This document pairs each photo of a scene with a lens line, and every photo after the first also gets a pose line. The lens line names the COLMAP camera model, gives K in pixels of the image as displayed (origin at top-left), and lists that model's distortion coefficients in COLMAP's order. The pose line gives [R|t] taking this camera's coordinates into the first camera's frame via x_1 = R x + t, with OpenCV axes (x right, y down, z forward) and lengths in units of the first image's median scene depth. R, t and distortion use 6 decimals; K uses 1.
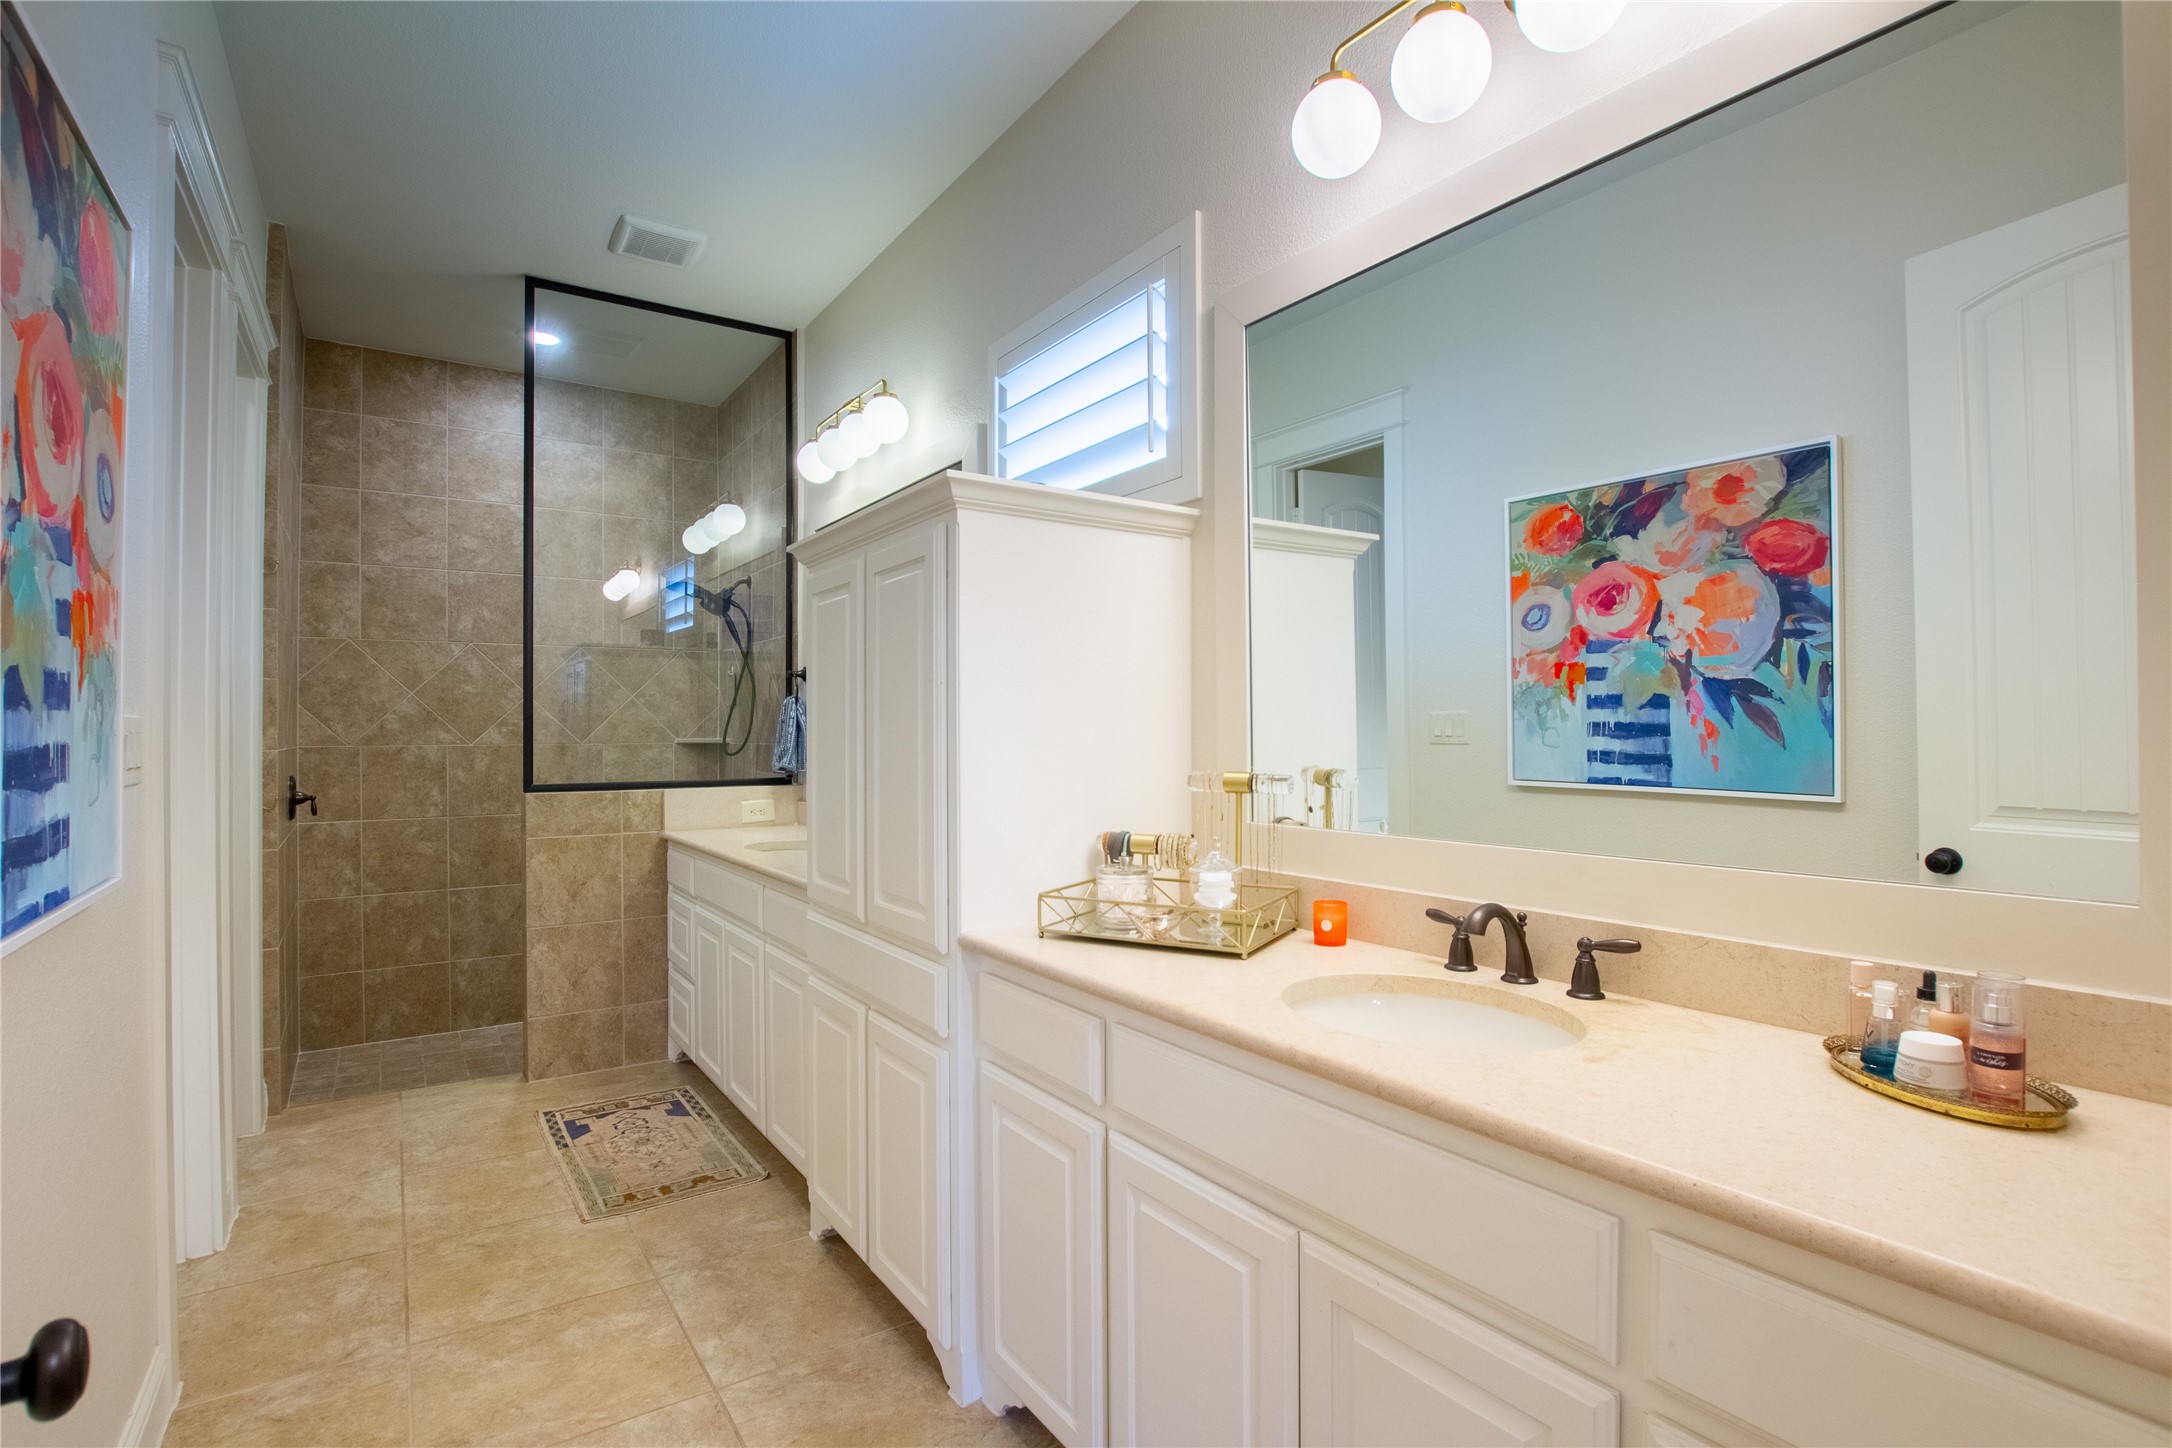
lens RADIAL K [[1016.1, 0, 1091.0], [0, 1016.1, 728.2], [0, 0, 1]] dist [-0.027846, 0.000295]
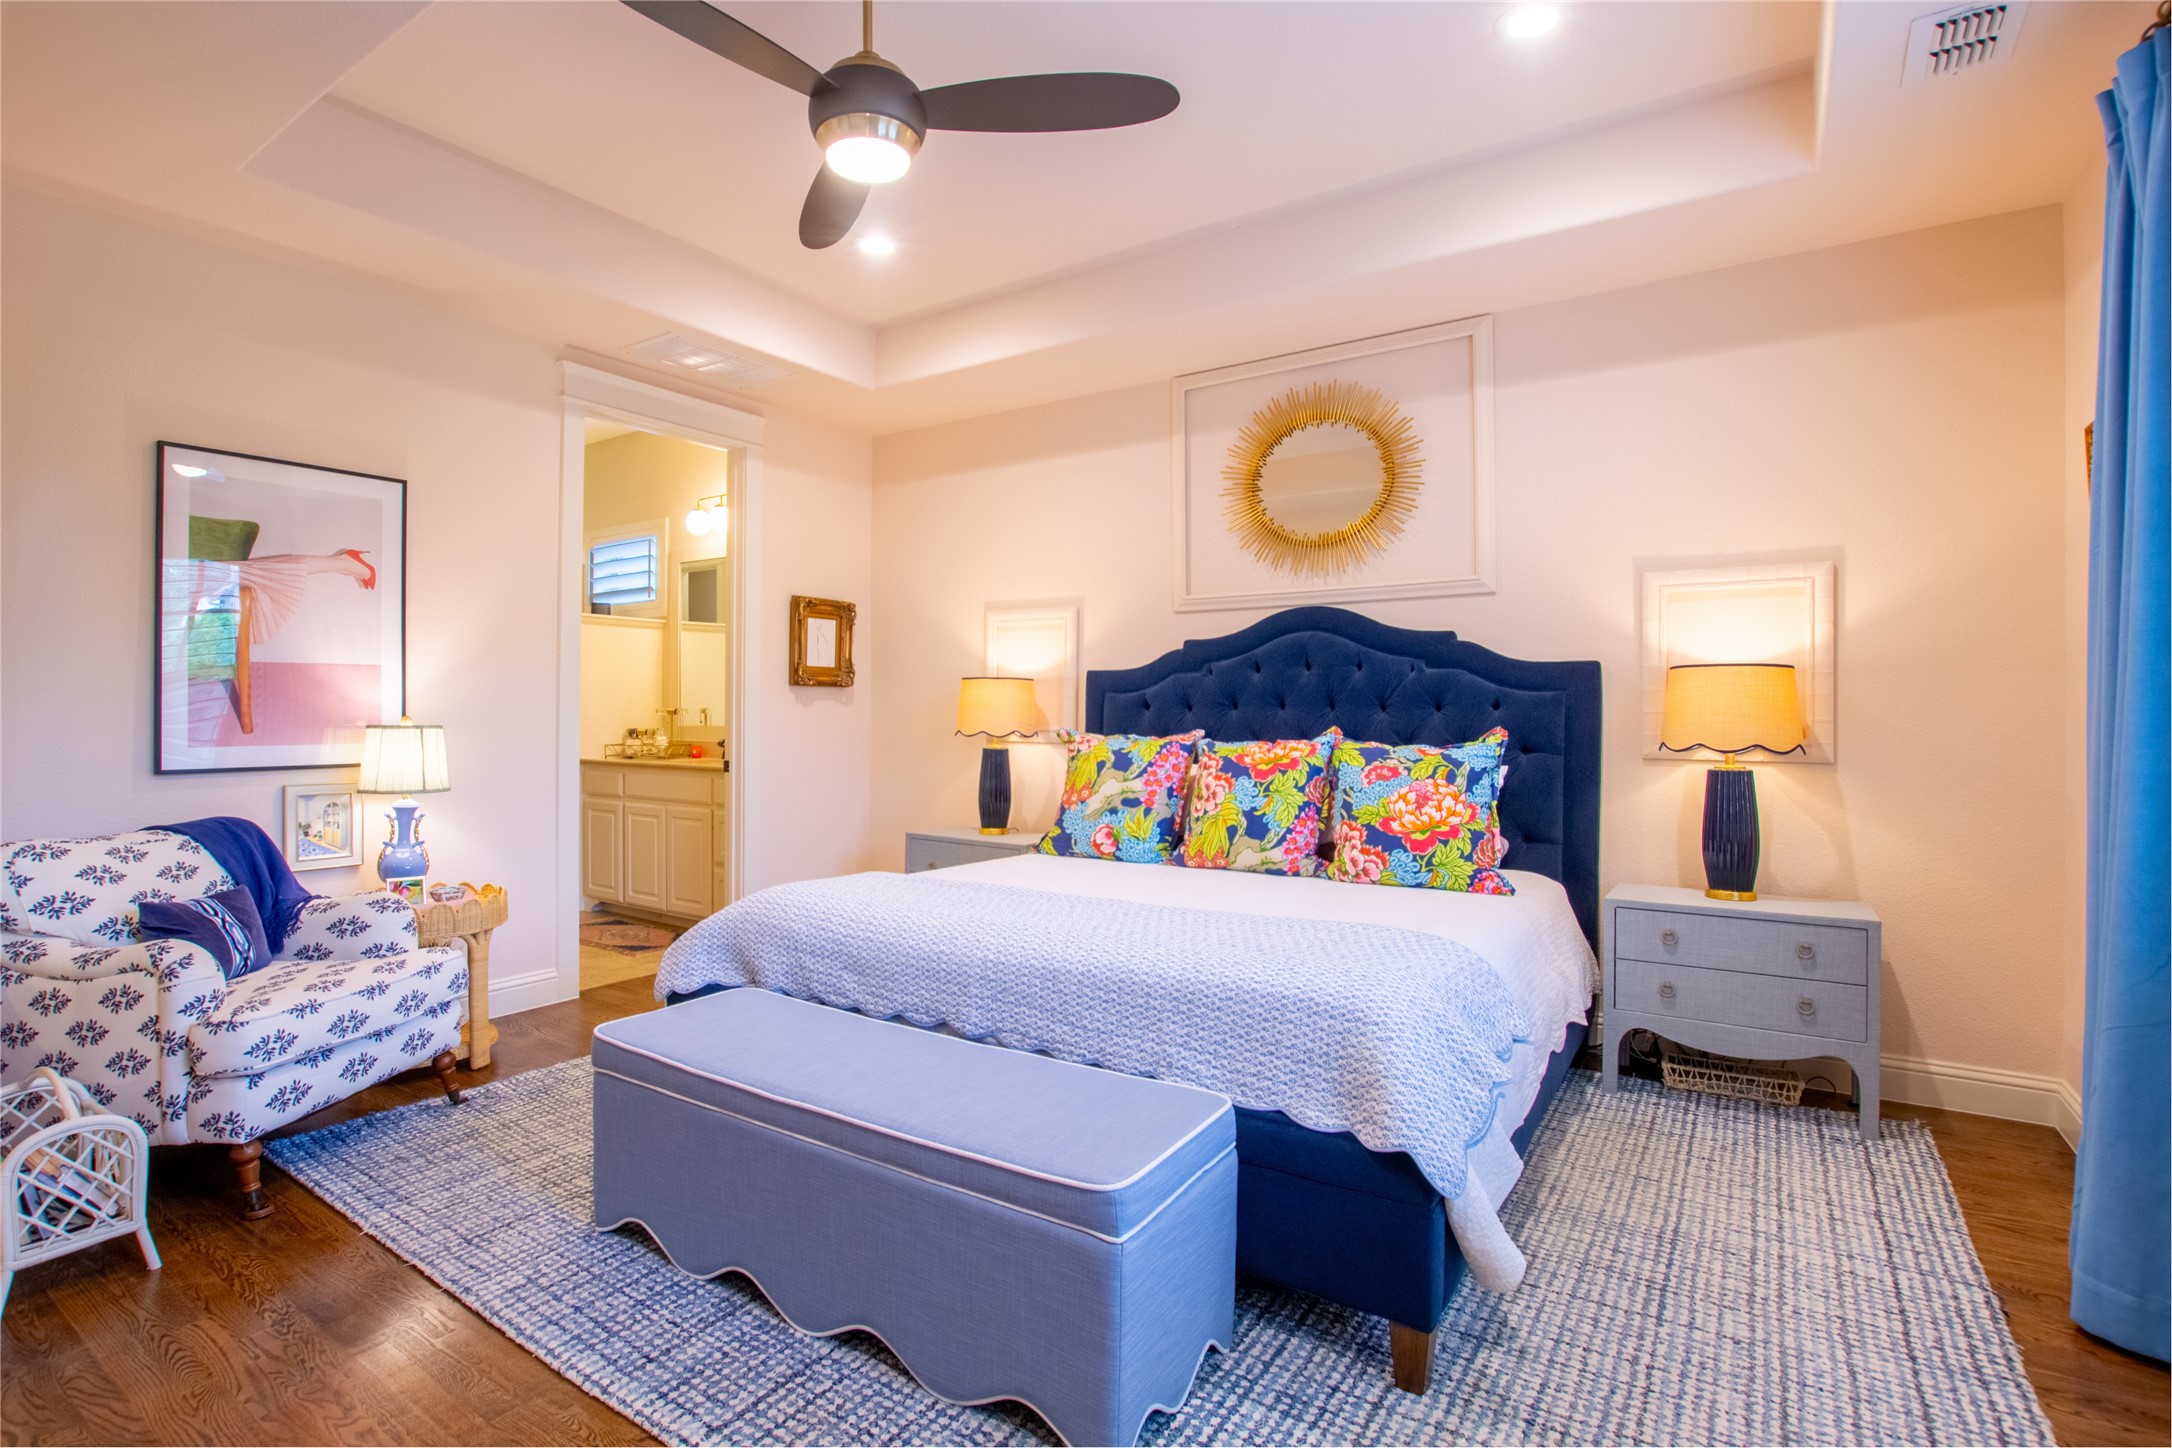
lens RADIAL K [[1033.2, 0, 1033.6], [0, 1033.2, 709.1], [0, 0, 1]] dist [-0.000024, 0.000082]
pose [[0.939739, 0.007336, 0.341815, 0.043952], [-0.007576, 0.999971, -0.000634, 0.016912], [-0.341810, -0.001994, 0.939767, -1.077880]]
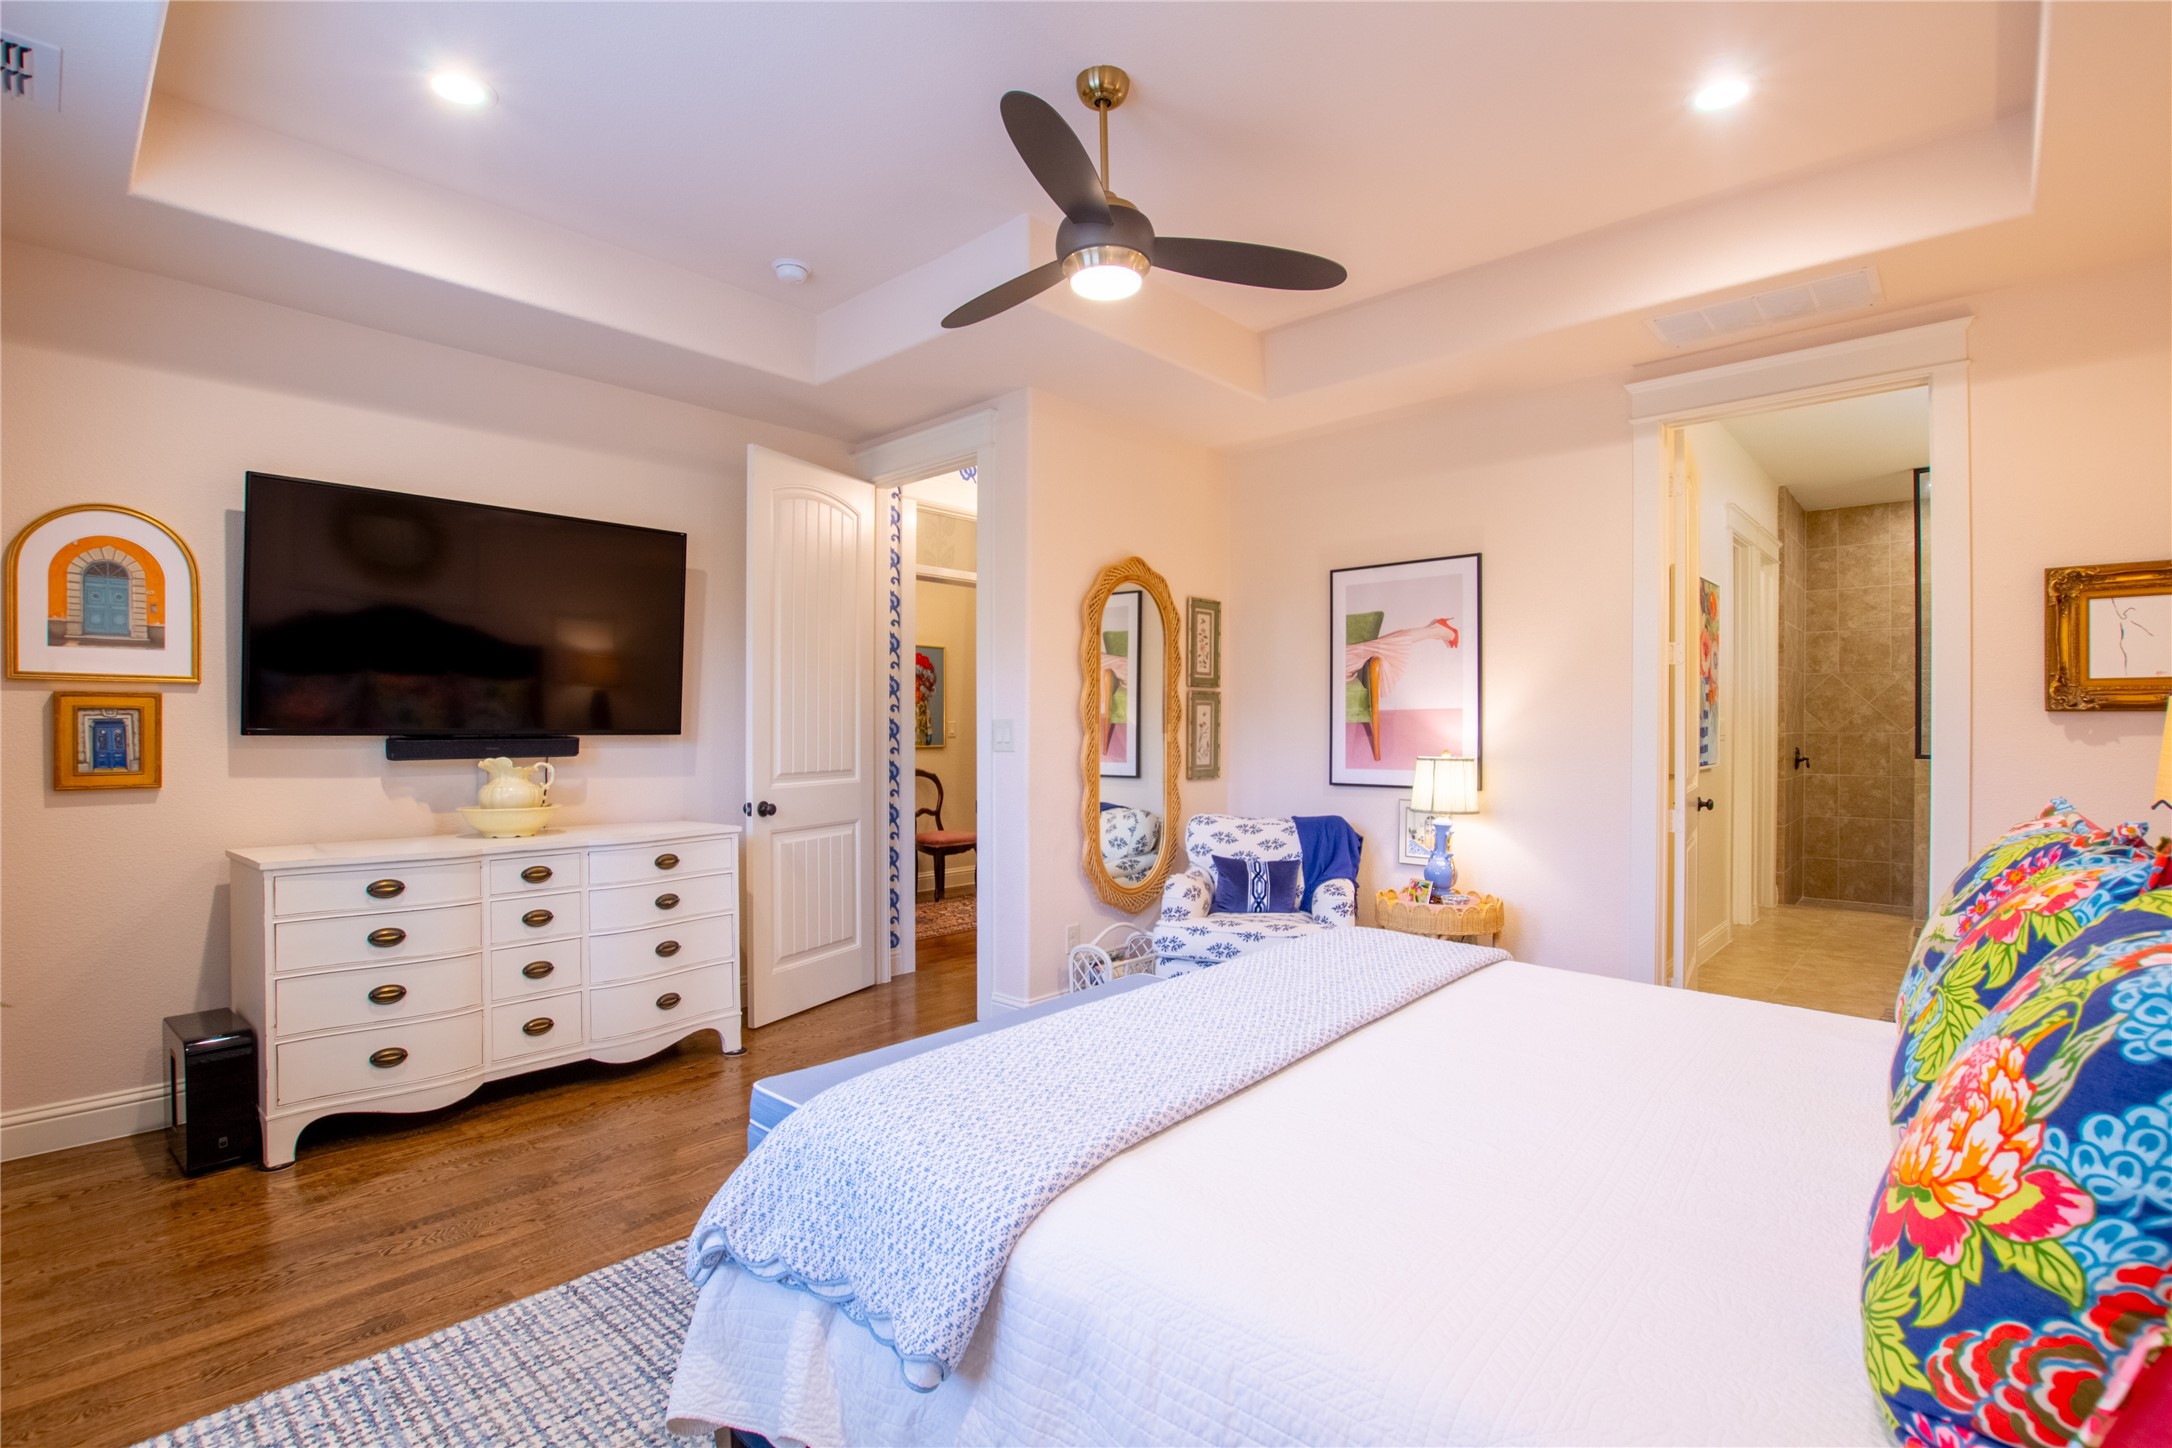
lens RADIAL K [[1016.1, 0, 1091.0], [0, 1016.1, 728.2], [0, 0, 1]] dist [-0.027846, 0.000295]
pose [[0.227348, 0.004667, -0.973802, 0.711030], [0.000649, 0.999988, 0.004944, -0.000191], [0.973813, -0.001755, 0.227342, -0.710290]]
